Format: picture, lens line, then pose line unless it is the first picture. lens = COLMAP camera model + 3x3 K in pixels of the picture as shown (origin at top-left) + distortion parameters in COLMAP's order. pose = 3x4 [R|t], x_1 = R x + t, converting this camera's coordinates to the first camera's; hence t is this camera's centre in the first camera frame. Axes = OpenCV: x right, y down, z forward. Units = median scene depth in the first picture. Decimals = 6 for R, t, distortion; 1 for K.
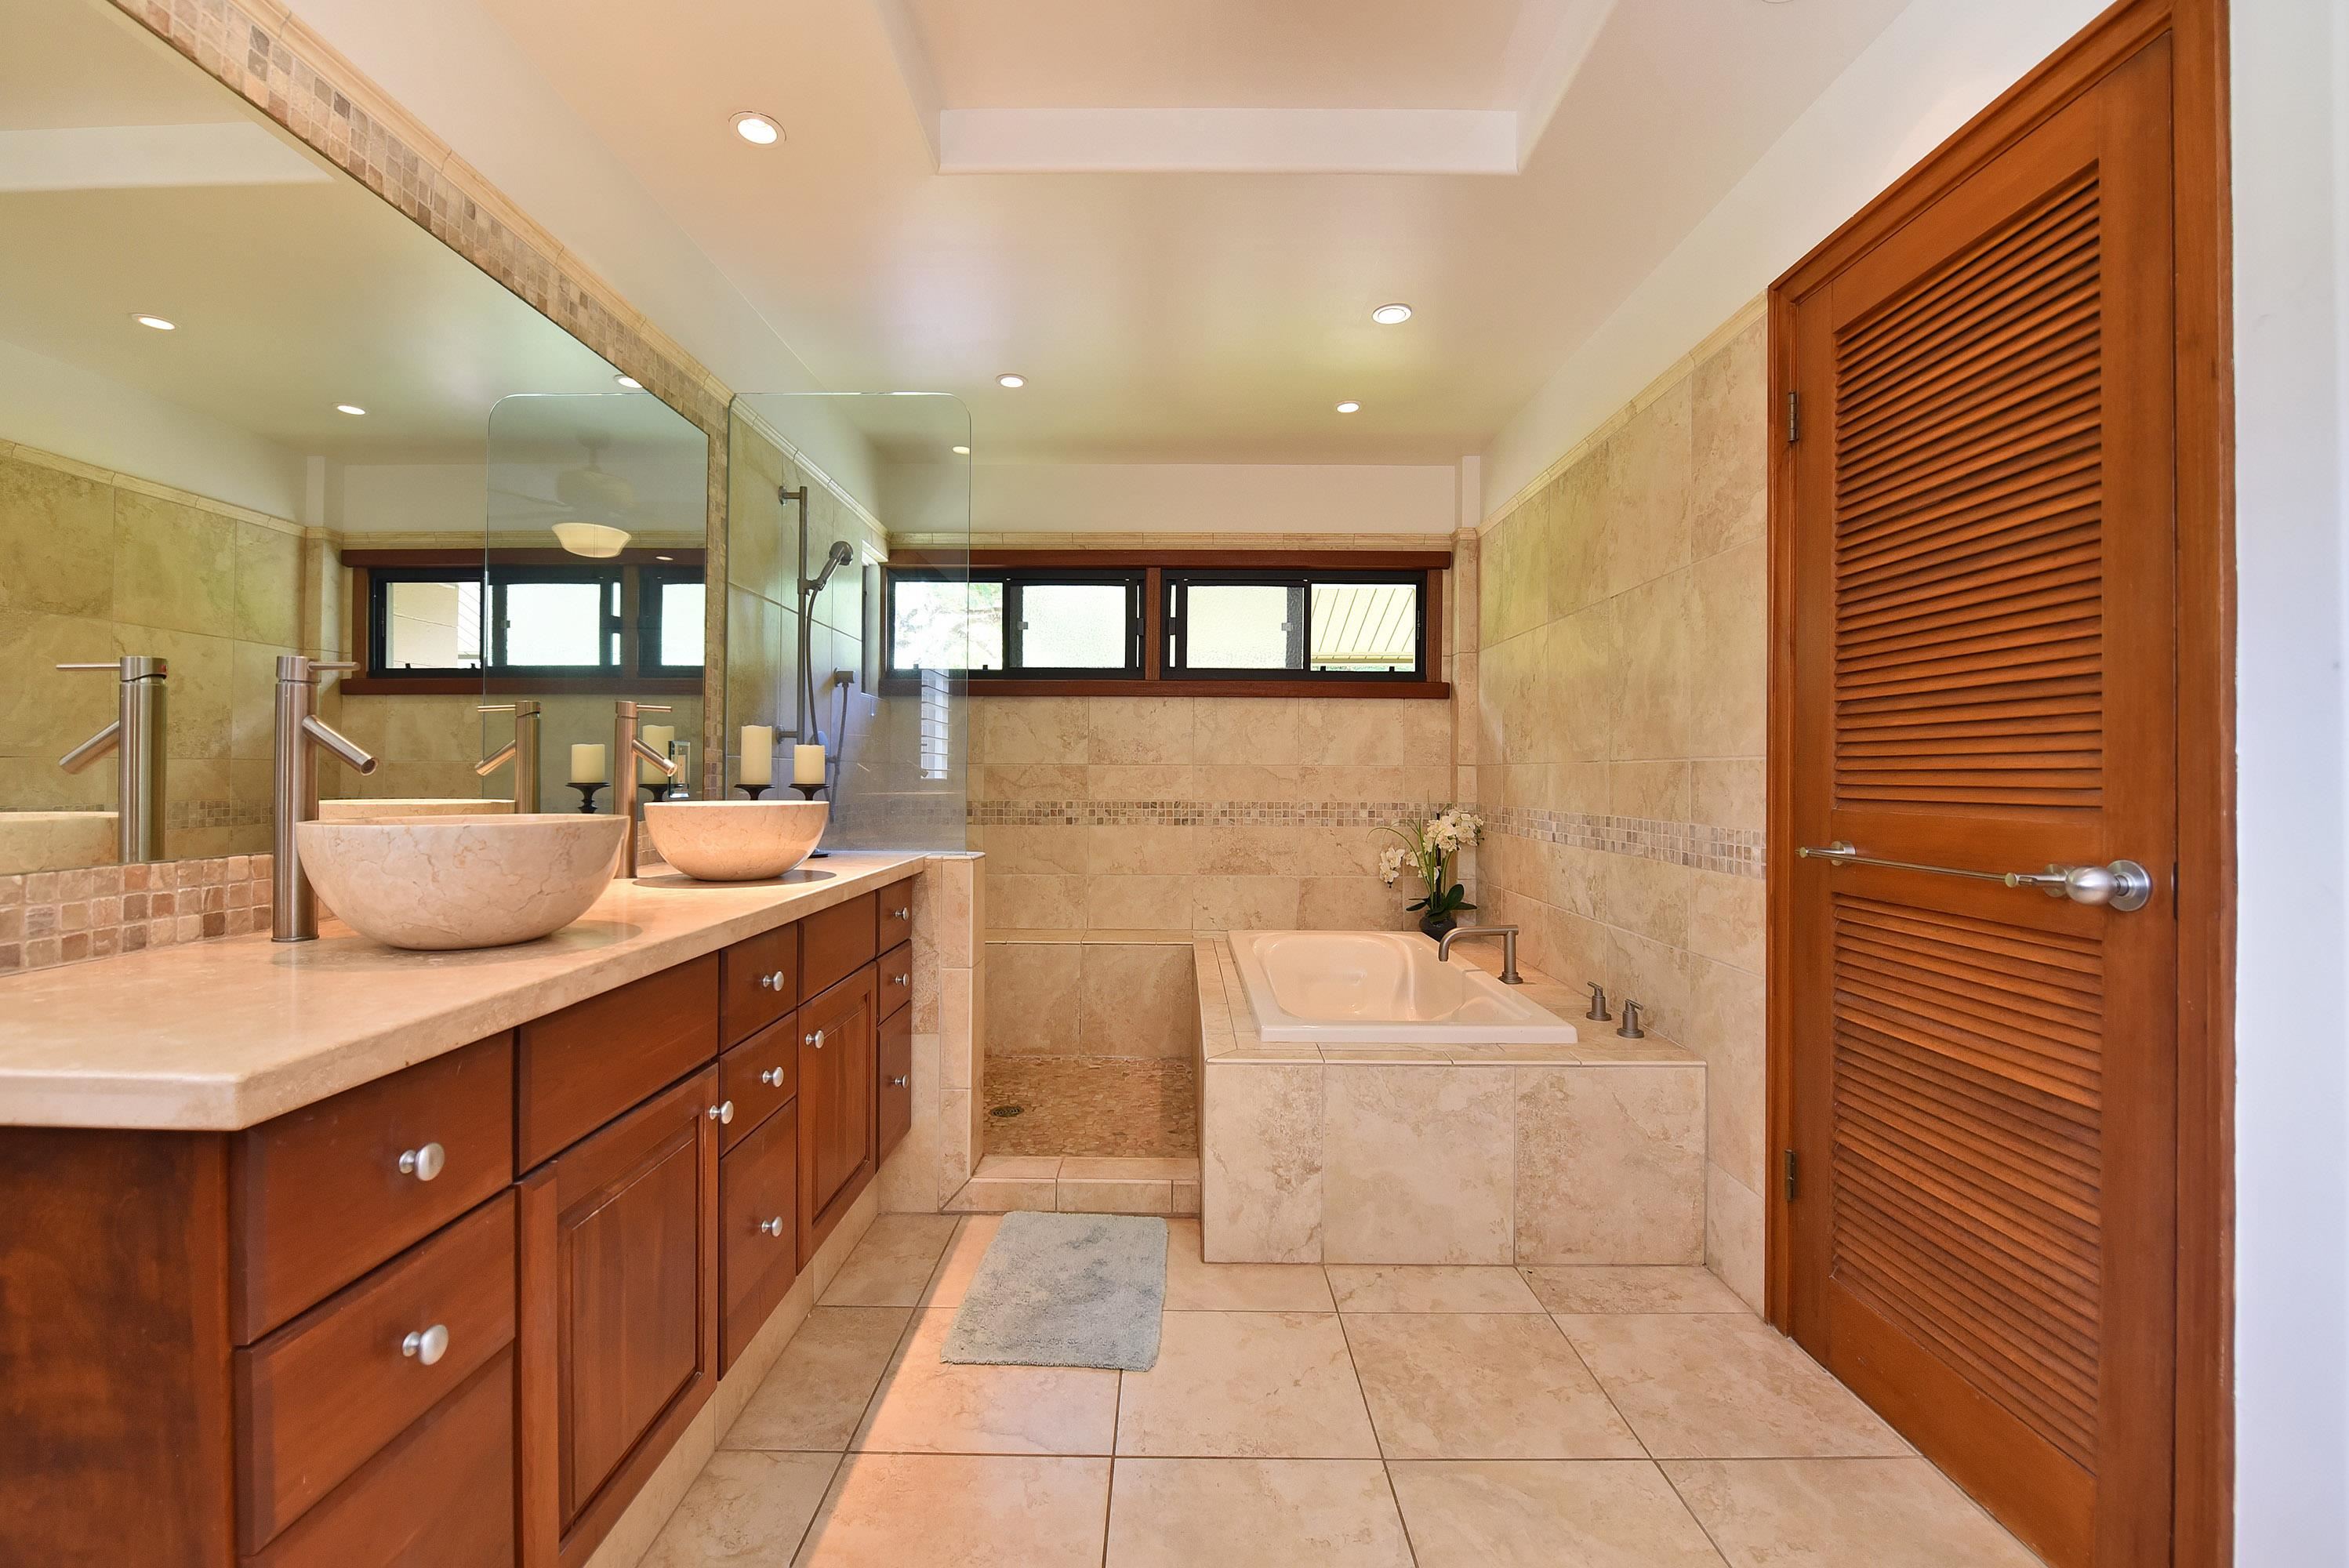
lens RADIAL K [[1071.4, 0, 1167.2], [0, 1071.4, 820.2], [0, 0, 1]] dist [0.001562, -0.005651]
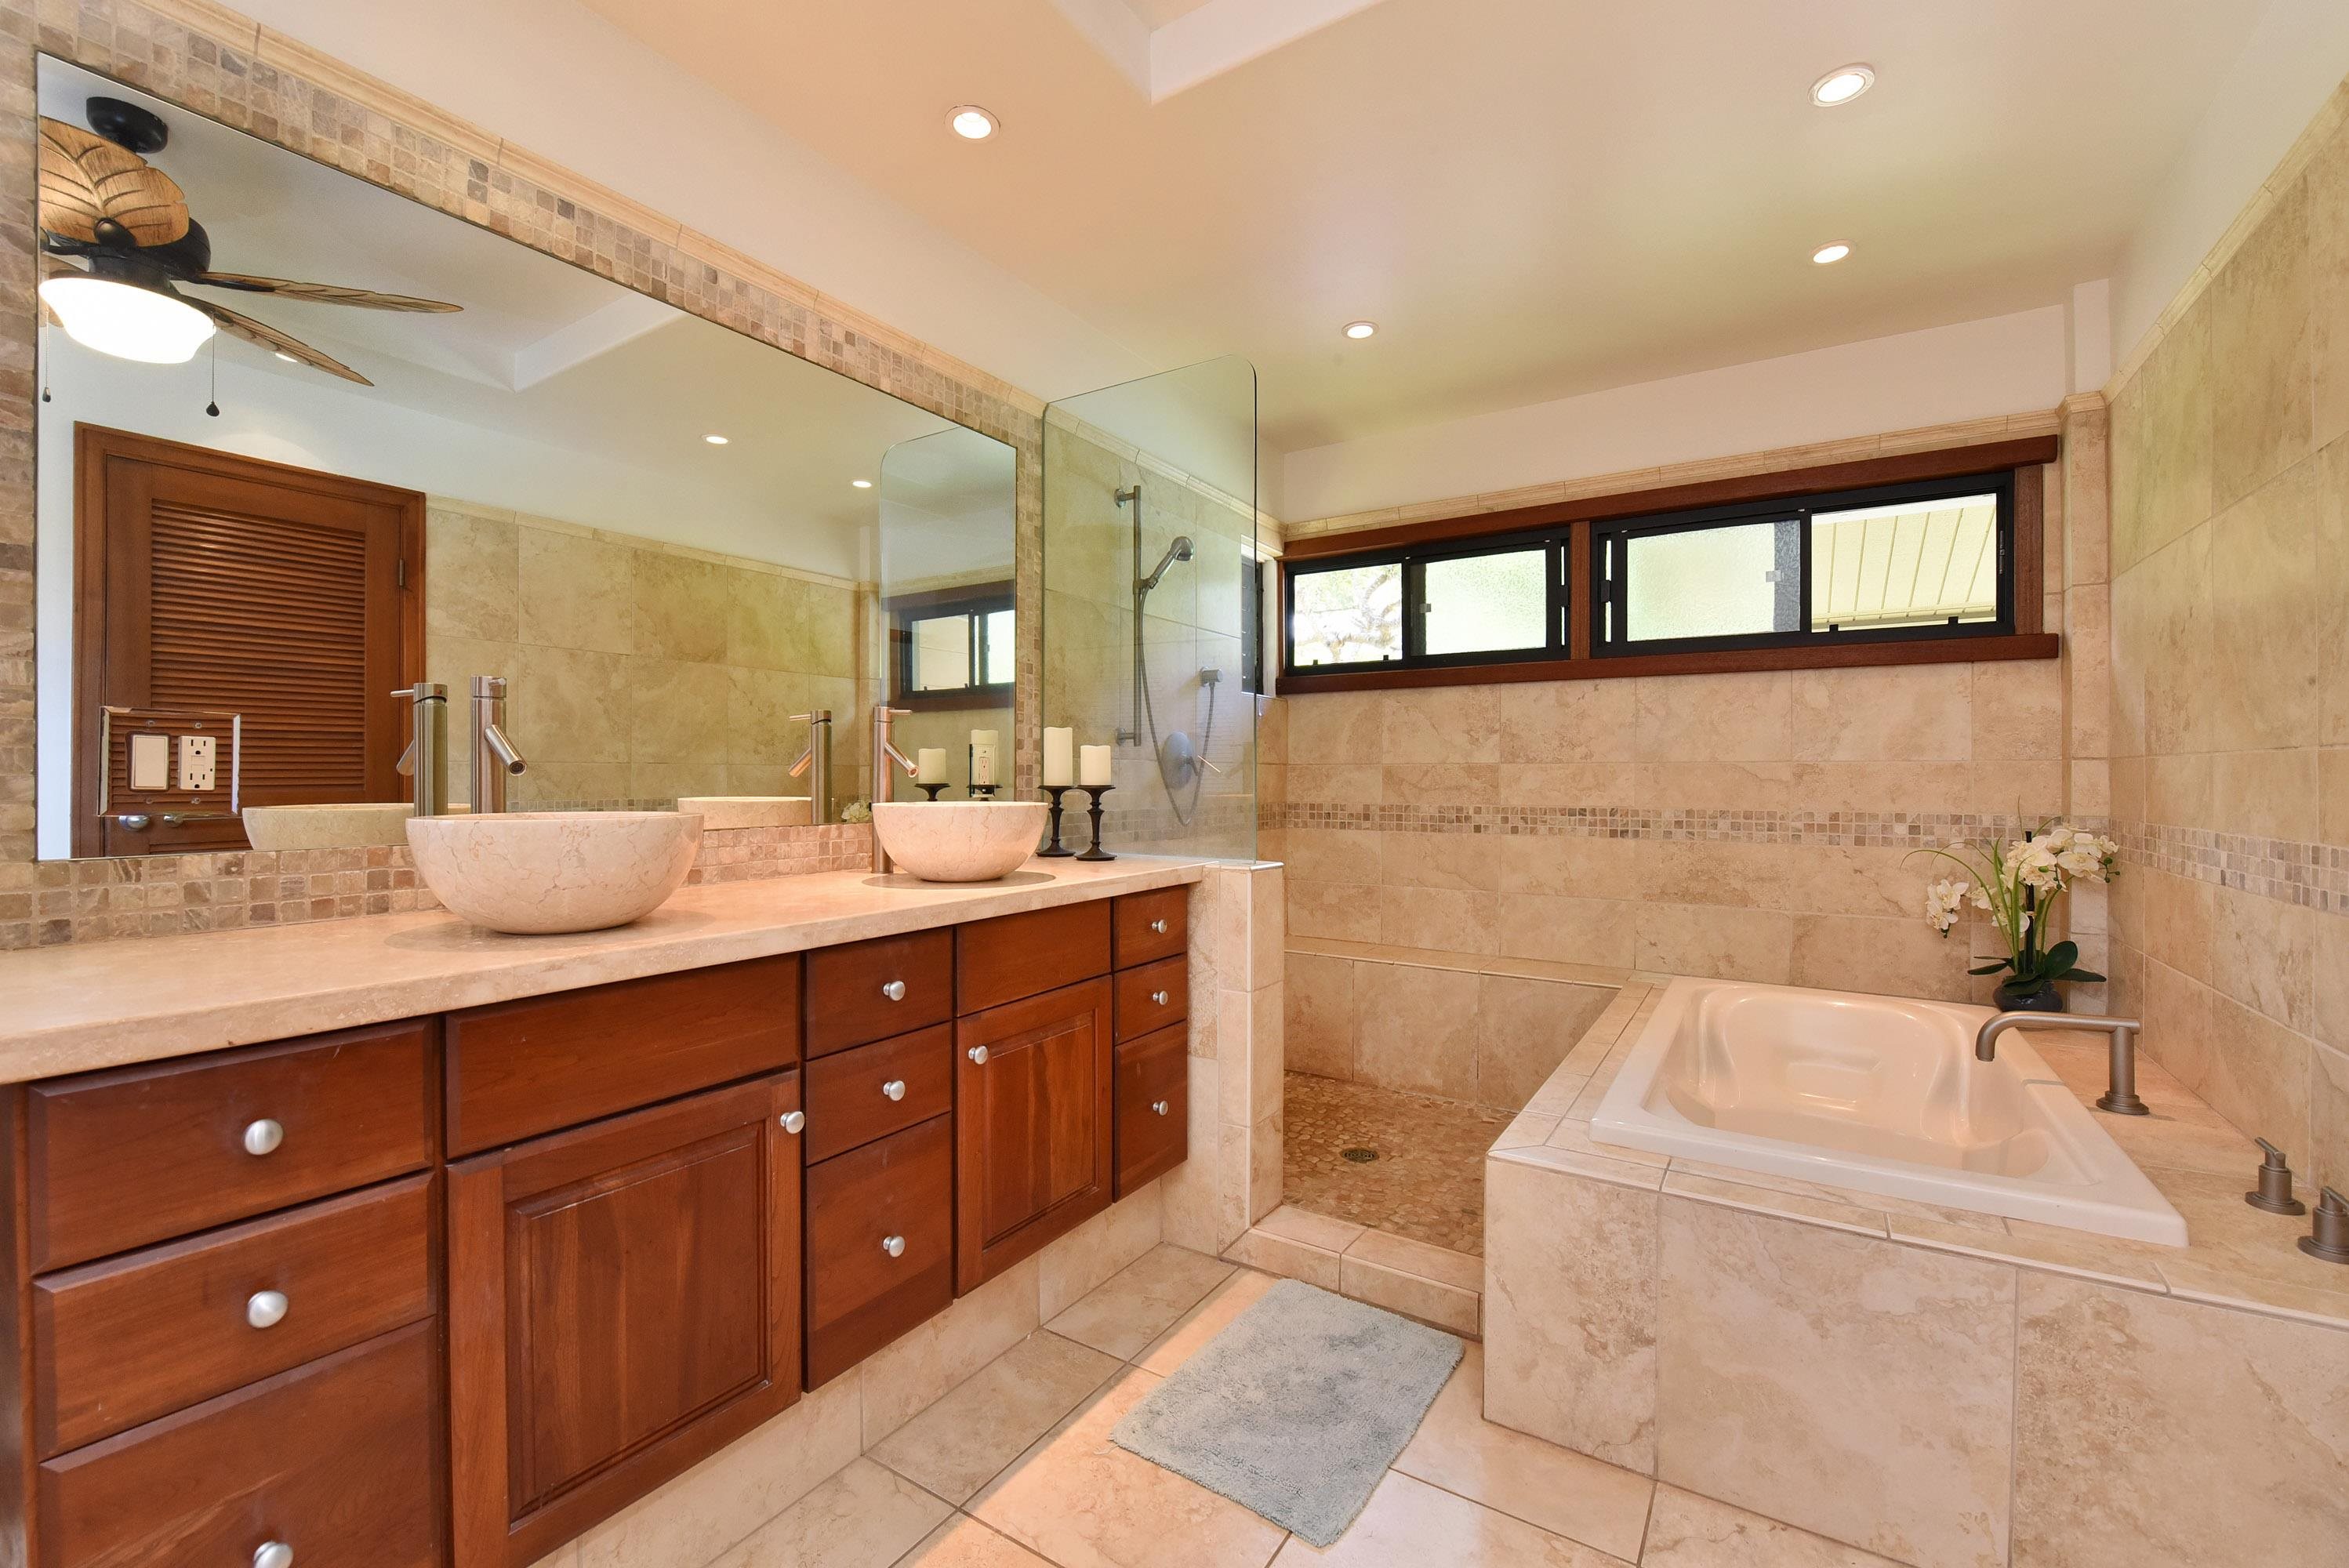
lens RADIAL K [[1037.3, 0, 1074.6], [0, 1037.3, 807.2], [0, 0, 1]] dist [-0.005474, -0.005918]
pose [[0.823761, 0.013169, -0.566784, 0.174048], [-0.021300, 0.999743, -0.007729, -0.005405], [0.566537, 0.018439, 0.823830, 0.195450]]
